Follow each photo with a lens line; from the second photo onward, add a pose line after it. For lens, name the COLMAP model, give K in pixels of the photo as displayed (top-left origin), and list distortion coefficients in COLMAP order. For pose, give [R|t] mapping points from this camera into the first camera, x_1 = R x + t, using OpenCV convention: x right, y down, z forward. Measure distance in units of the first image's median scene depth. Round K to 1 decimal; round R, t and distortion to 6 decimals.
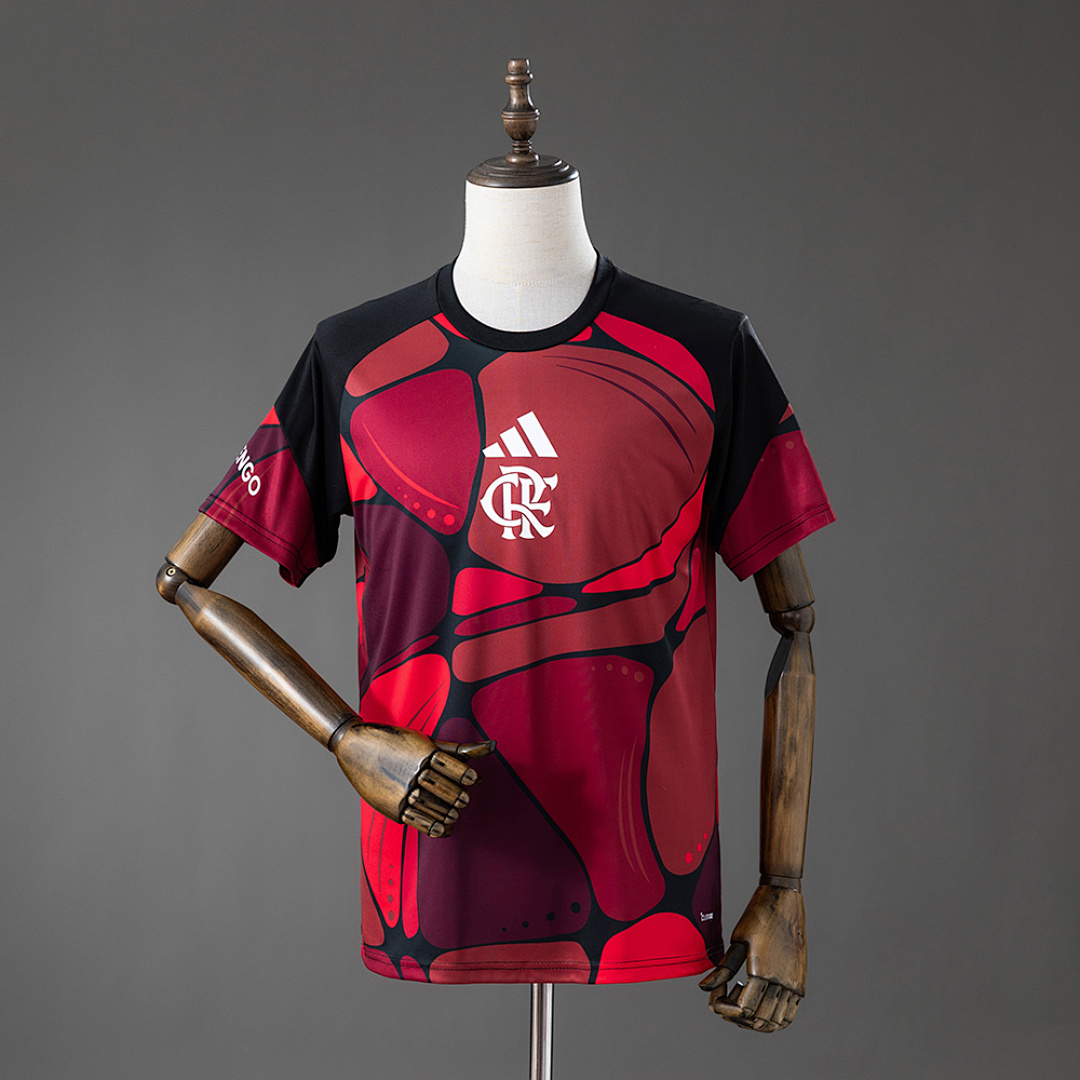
lens RADIAL K [[2391.8, 0, 541.2], [0, 2391.8, 540.6], [0, 0, 1]] dist [-0.667722, 0.000000]
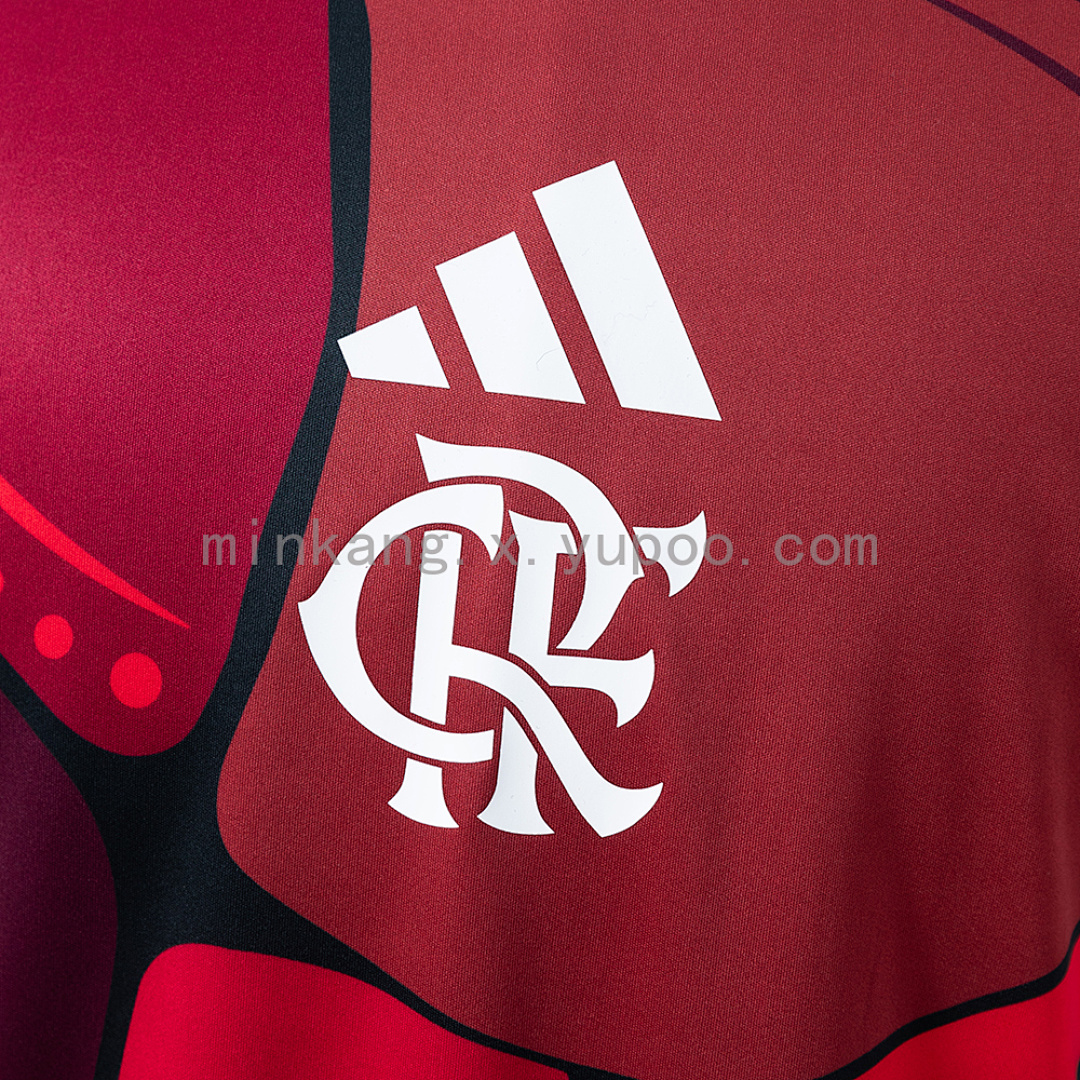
lens RADIAL K [[1593.0, 0, 536.9], [0, 1593.0, 540.1], [0, 0, 1]] dist [-0.108253, 0.000000]
pose [[0.994228, 0.106714, 0.011063, -0.008131], [-0.106480, 0.968883, 0.223444, -0.052746], [0.013126, -0.223332, 0.974654, 0.873317]]
